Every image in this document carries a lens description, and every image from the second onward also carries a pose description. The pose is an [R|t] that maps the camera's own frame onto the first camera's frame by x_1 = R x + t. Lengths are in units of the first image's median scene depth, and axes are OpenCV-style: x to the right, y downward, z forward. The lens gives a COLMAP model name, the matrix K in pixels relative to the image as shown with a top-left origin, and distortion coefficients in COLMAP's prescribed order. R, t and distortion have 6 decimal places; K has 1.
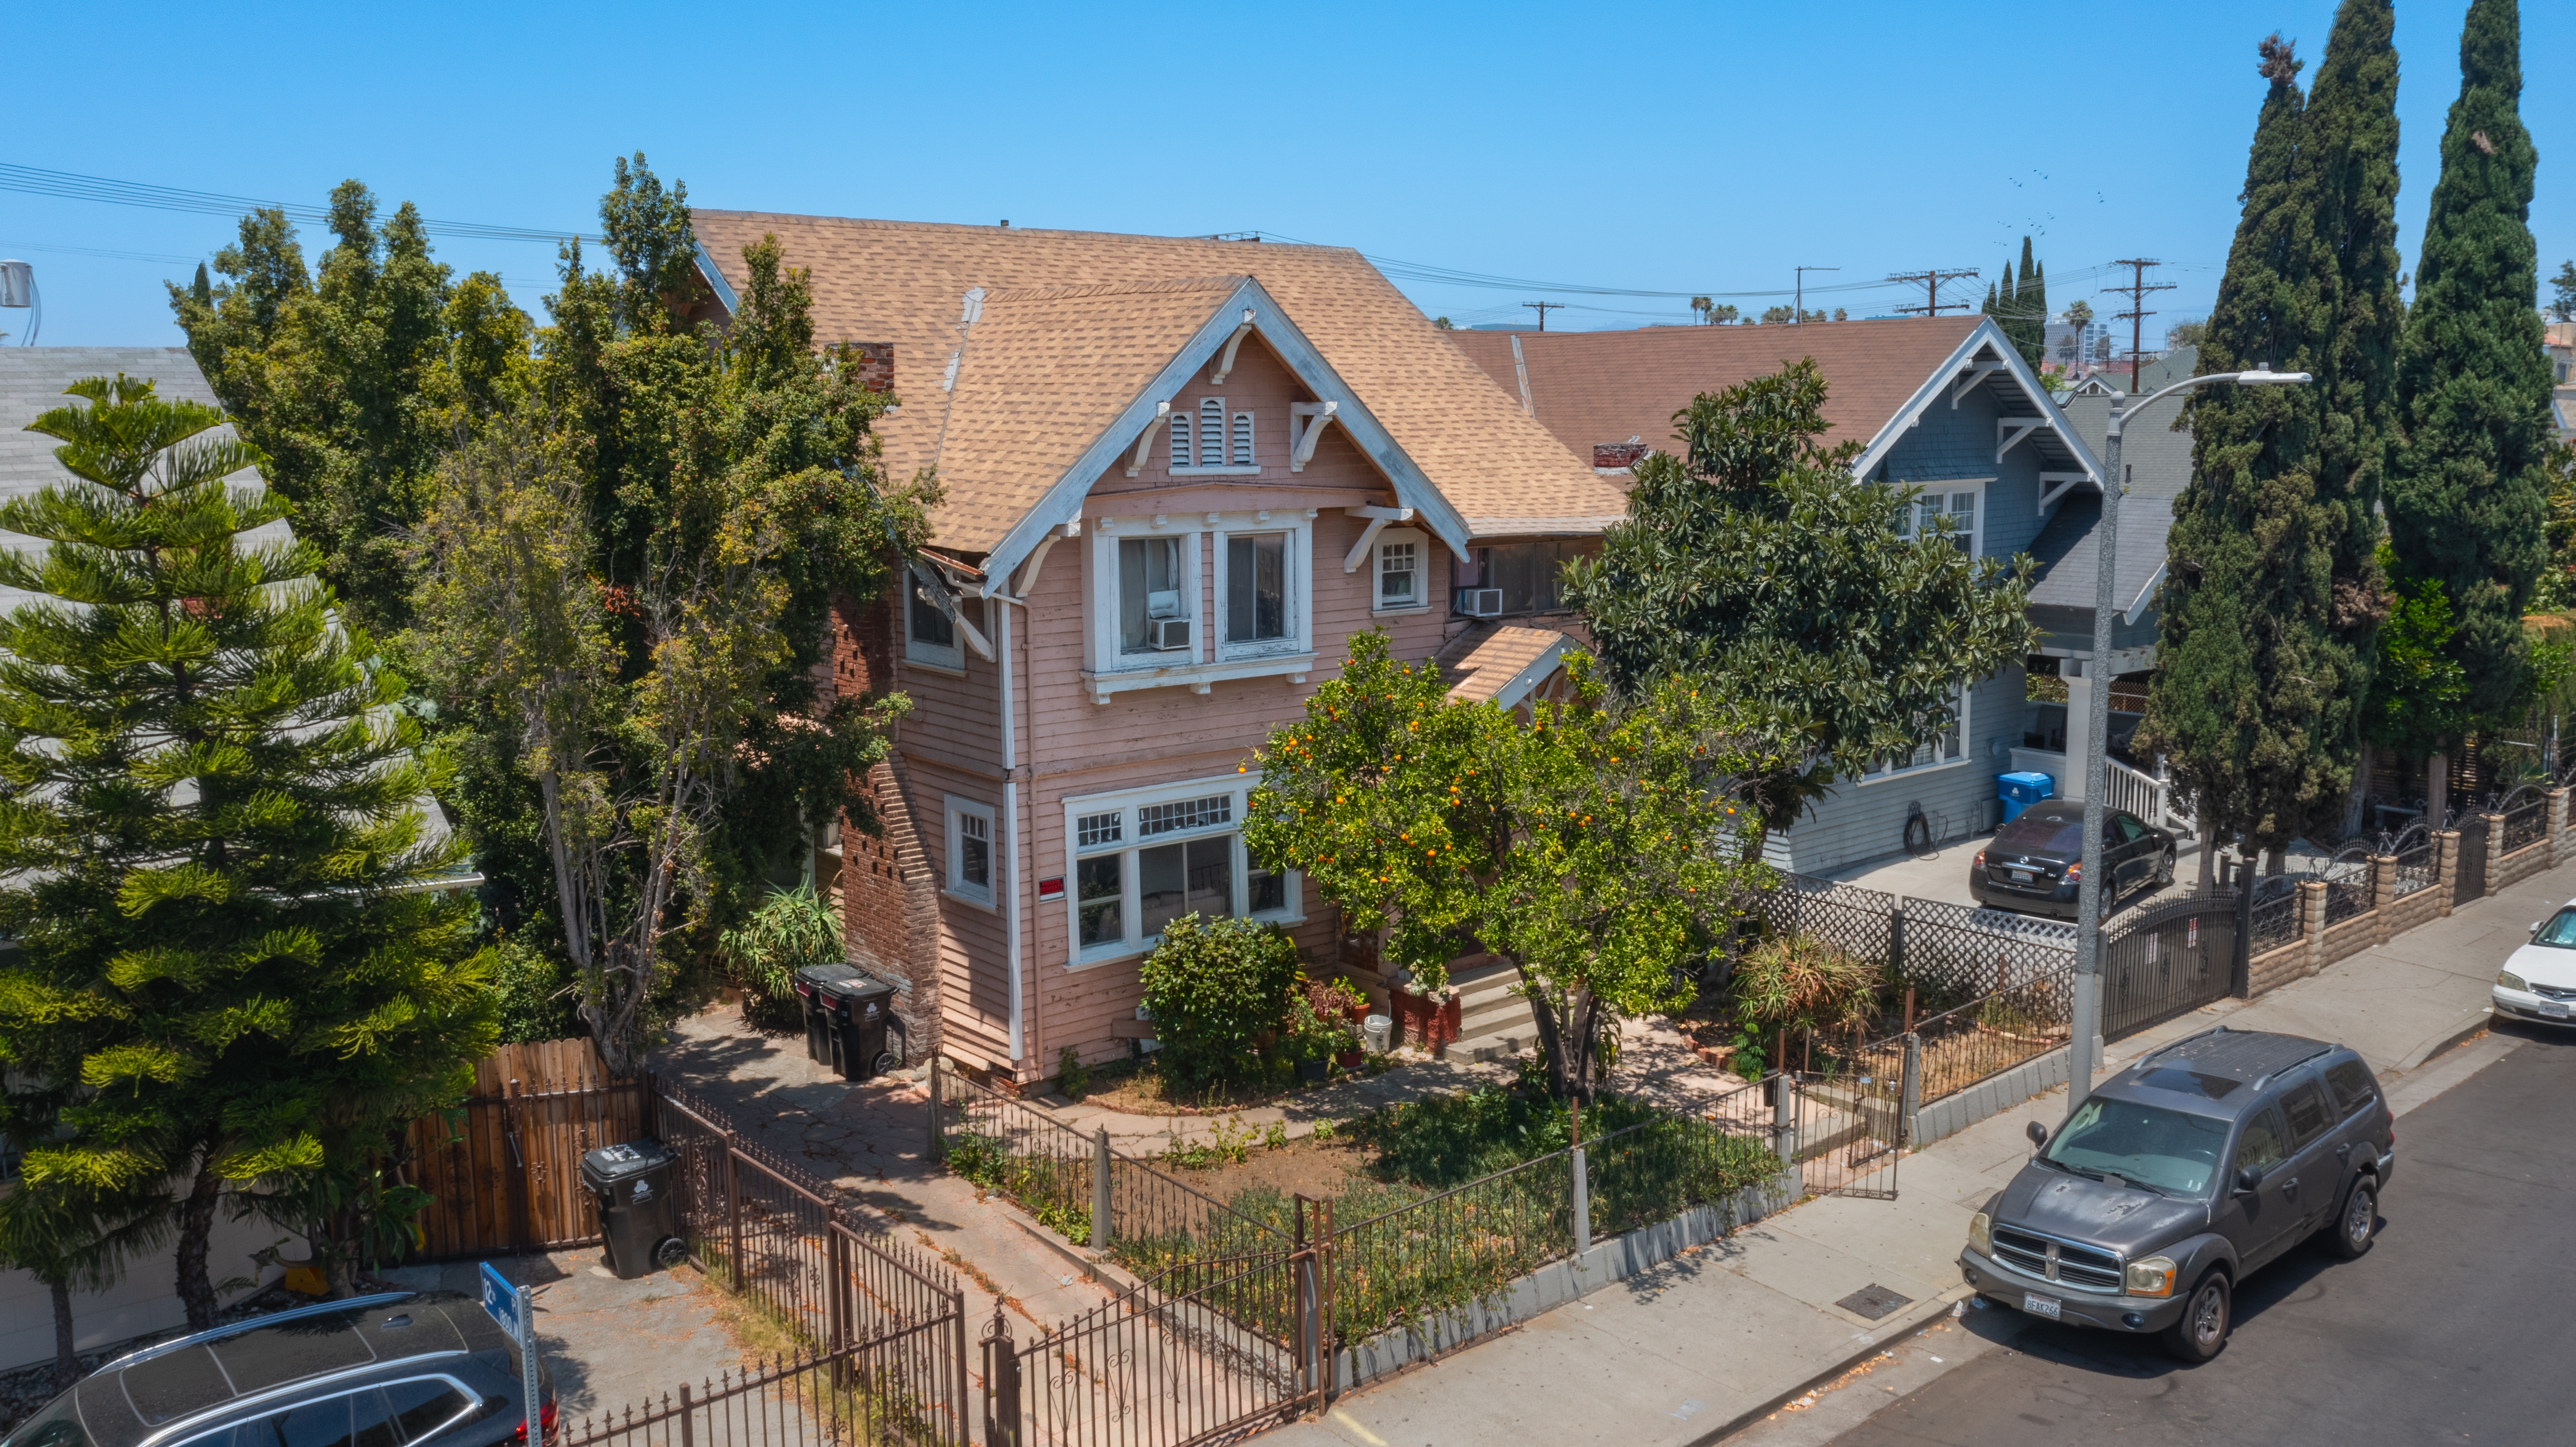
lens RADIAL K [[2061.2, 0, 1288.0], [0, 2061.2, 723.5], [0, 0, 1]] dist [-0.015656, 0.004479]
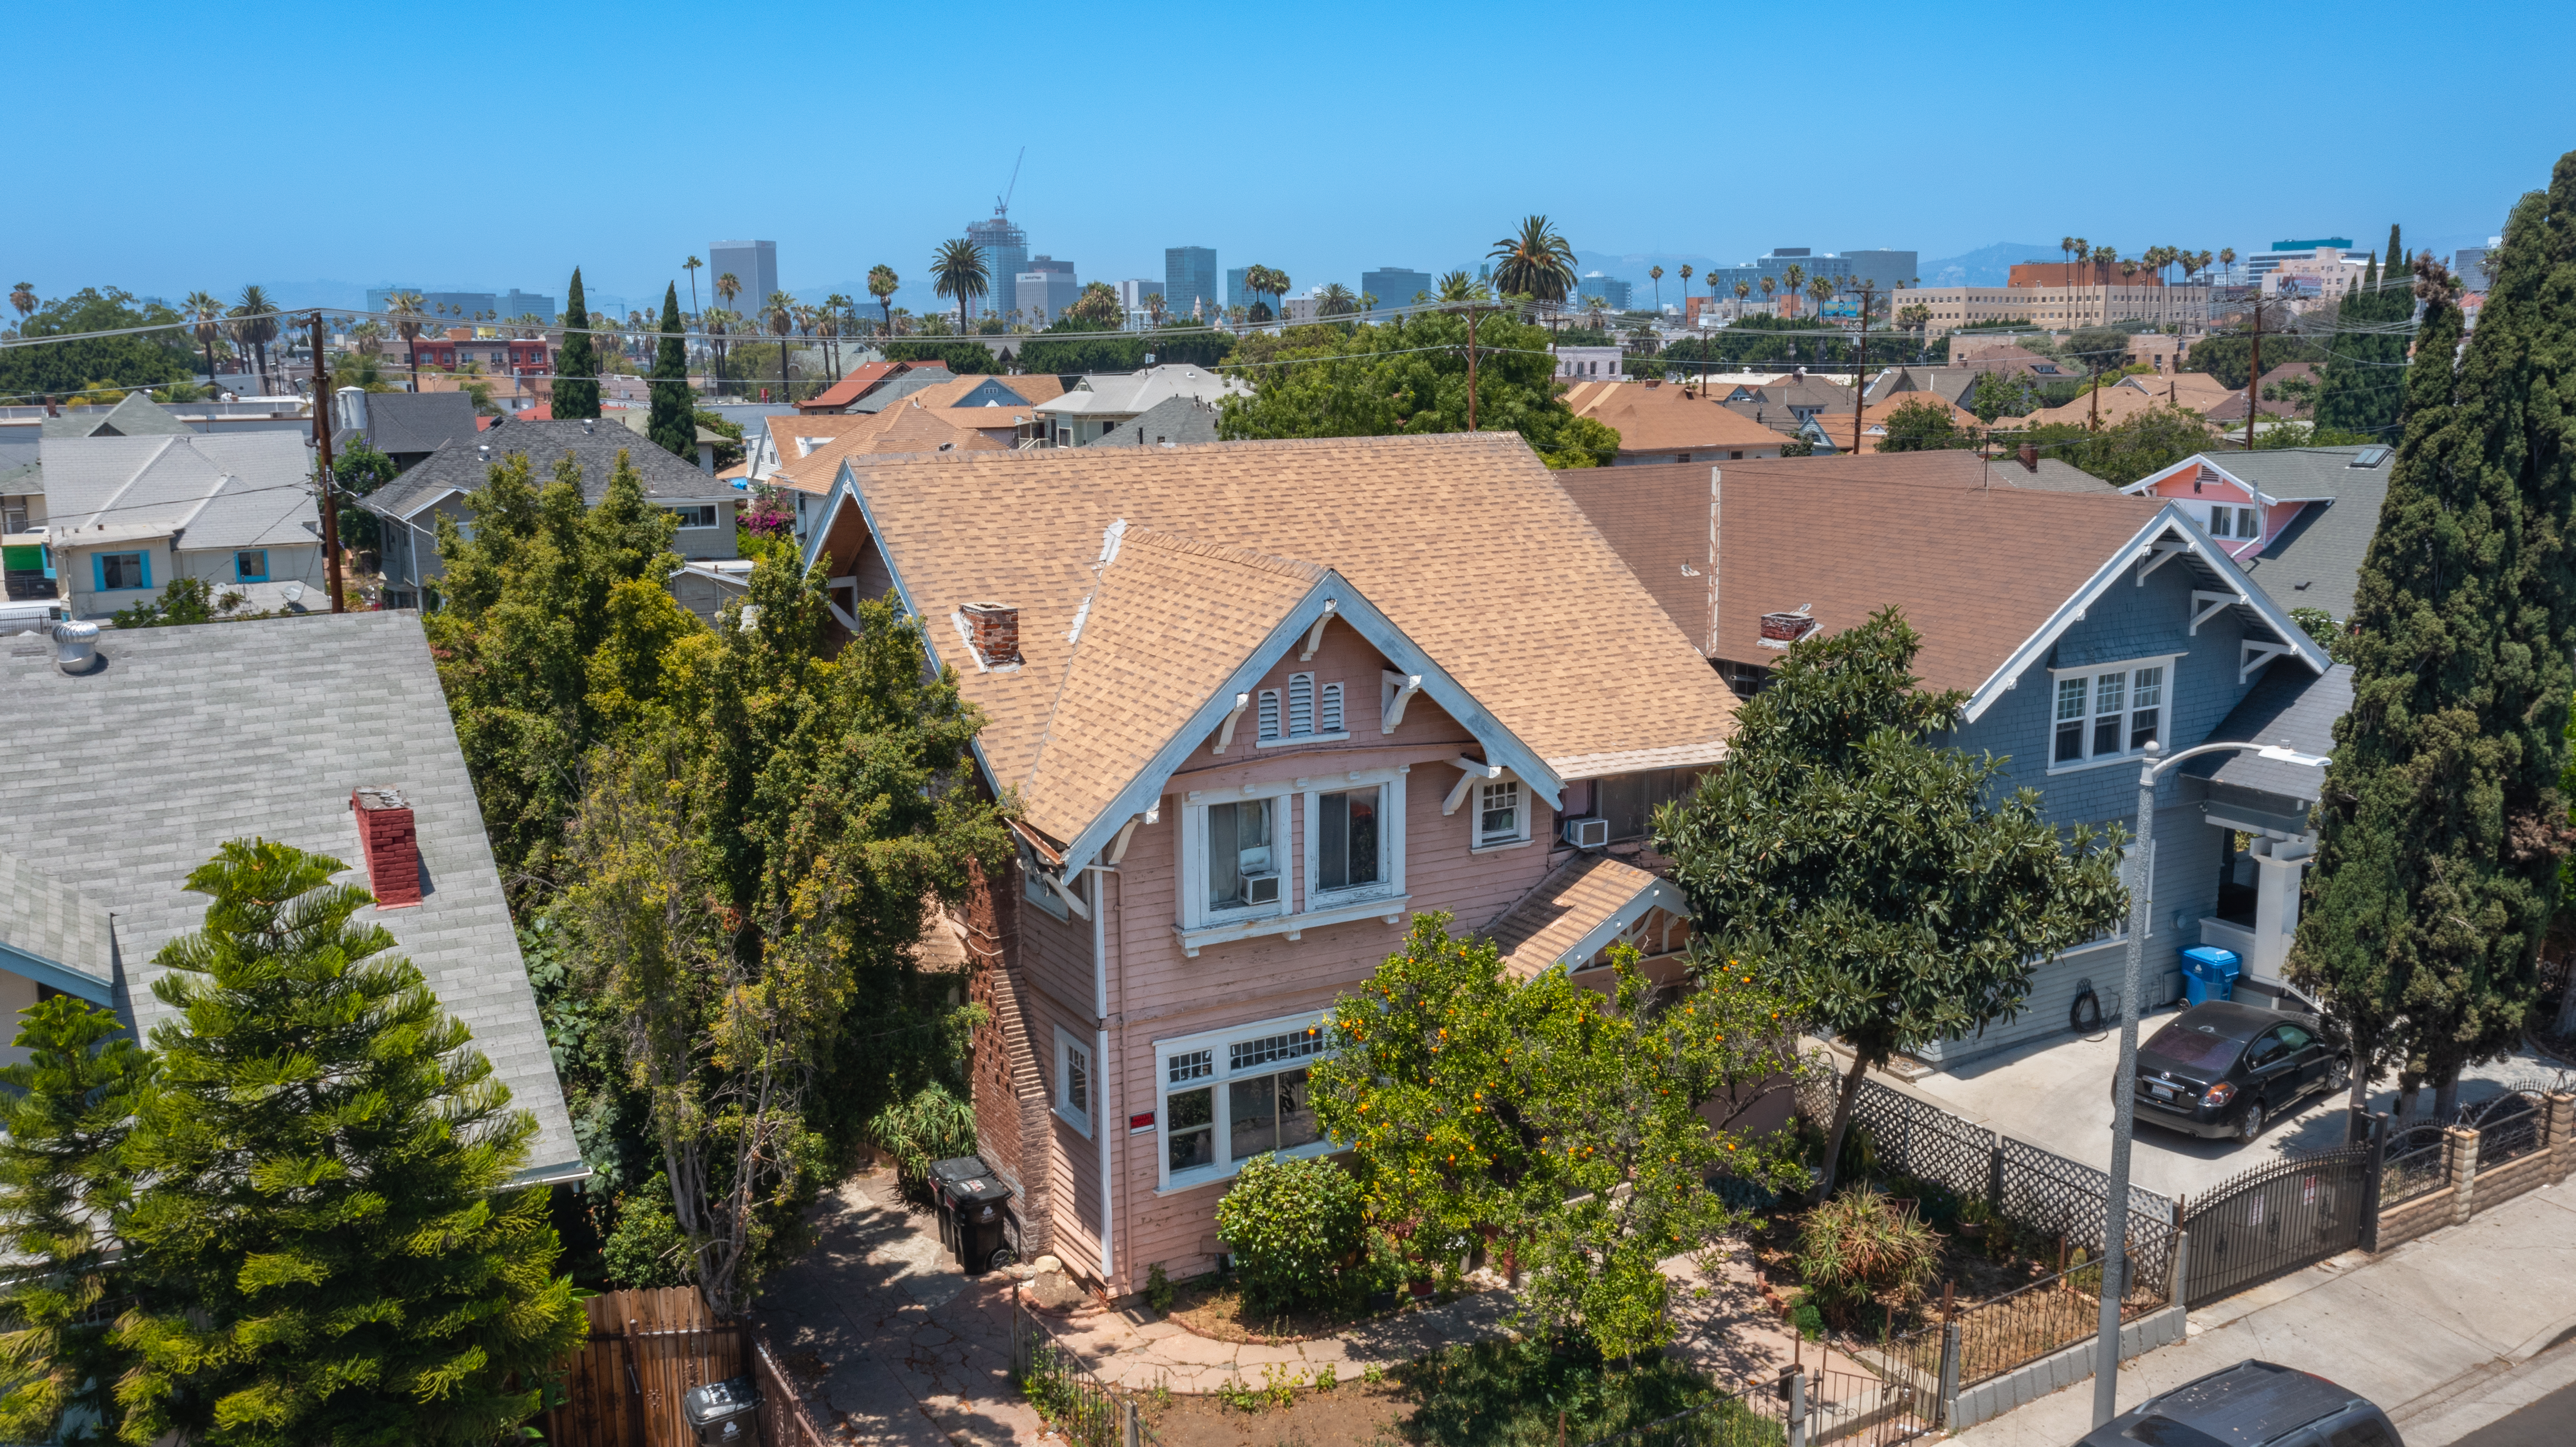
lens RADIAL K [[2061.2, 0, 1288.0], [0, 2061.2, 723.5], [0, 0, 1]] dist [-0.015656, 0.004479]
pose [[0.985659, 0.030468, -0.165977, 0.130024], [-0.024878, 0.999055, 0.035653, -0.164591], [0.166907, -0.031013, 0.985485, -0.050518]]
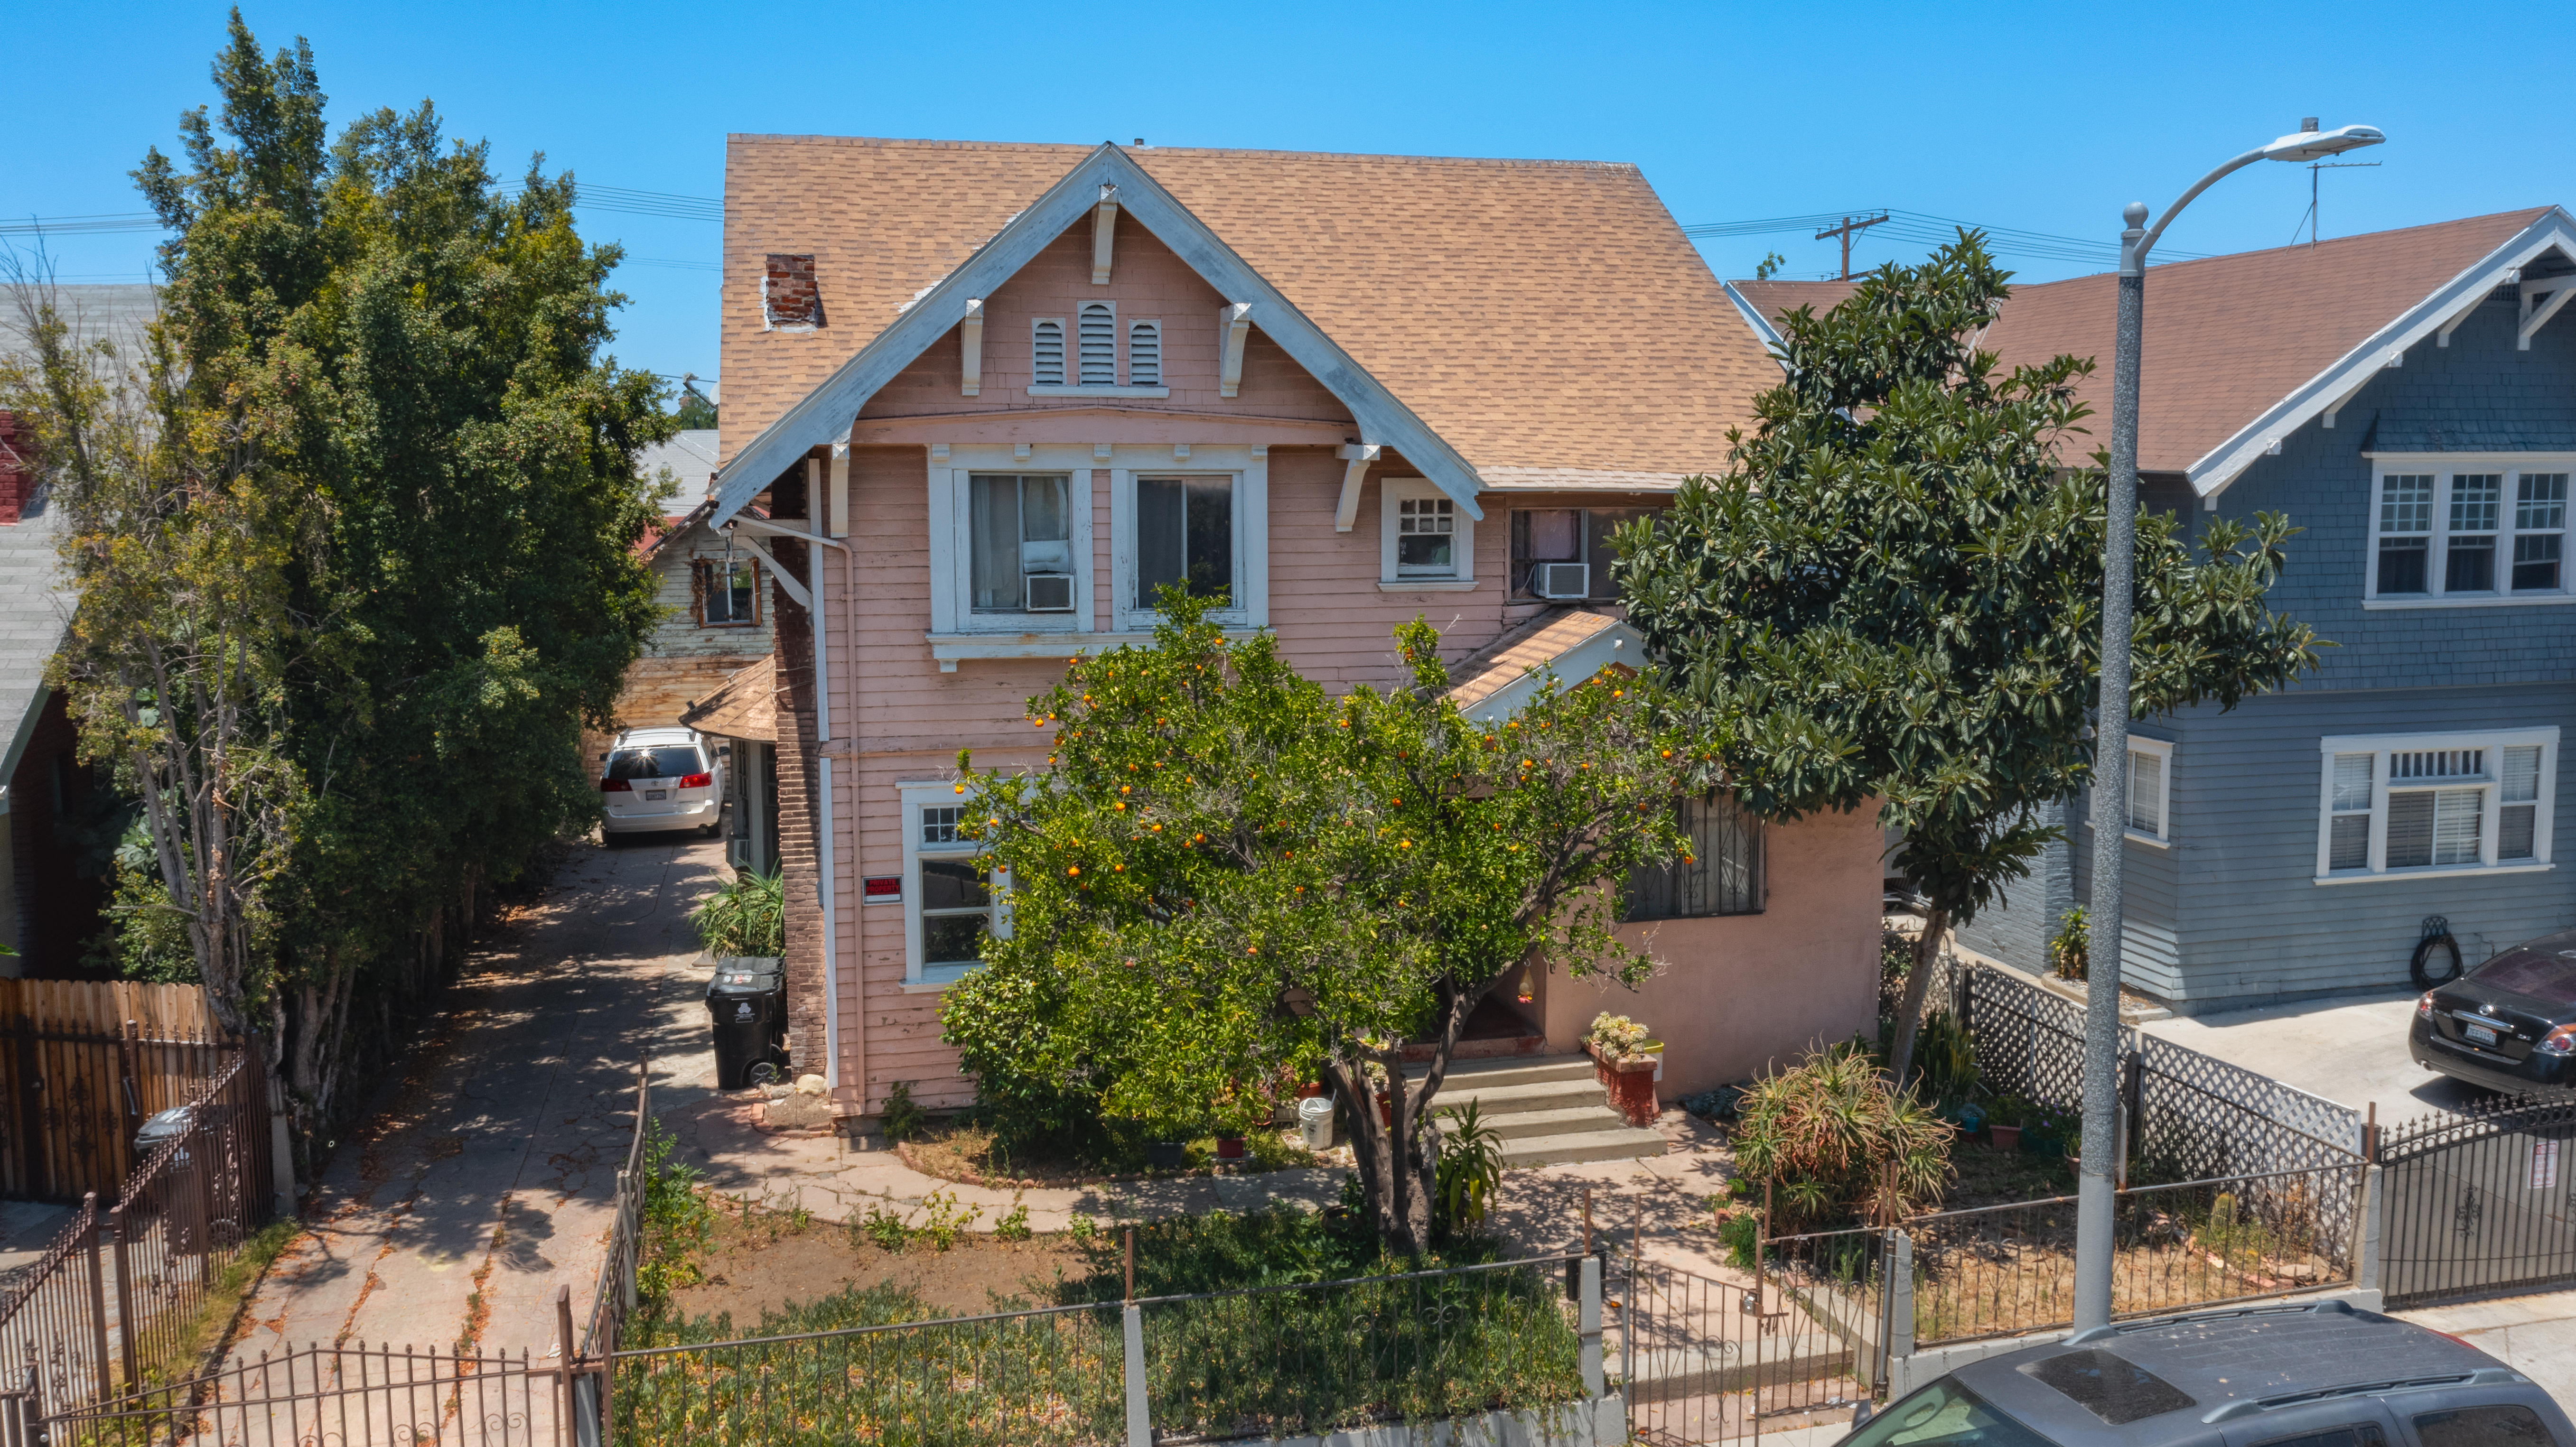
lens RADIAL K [[2074.9, 0, 1288.0], [0, 2074.9, 723.5], [0, 0, 1]] dist [-0.021094, 0.001201]
pose [[0.896835, 0.057251, -0.438645, 0.383937], [-0.068870, 0.997569, -0.010608, 0.010117], [0.436971, 0.039724, 0.898598, 0.300304]]
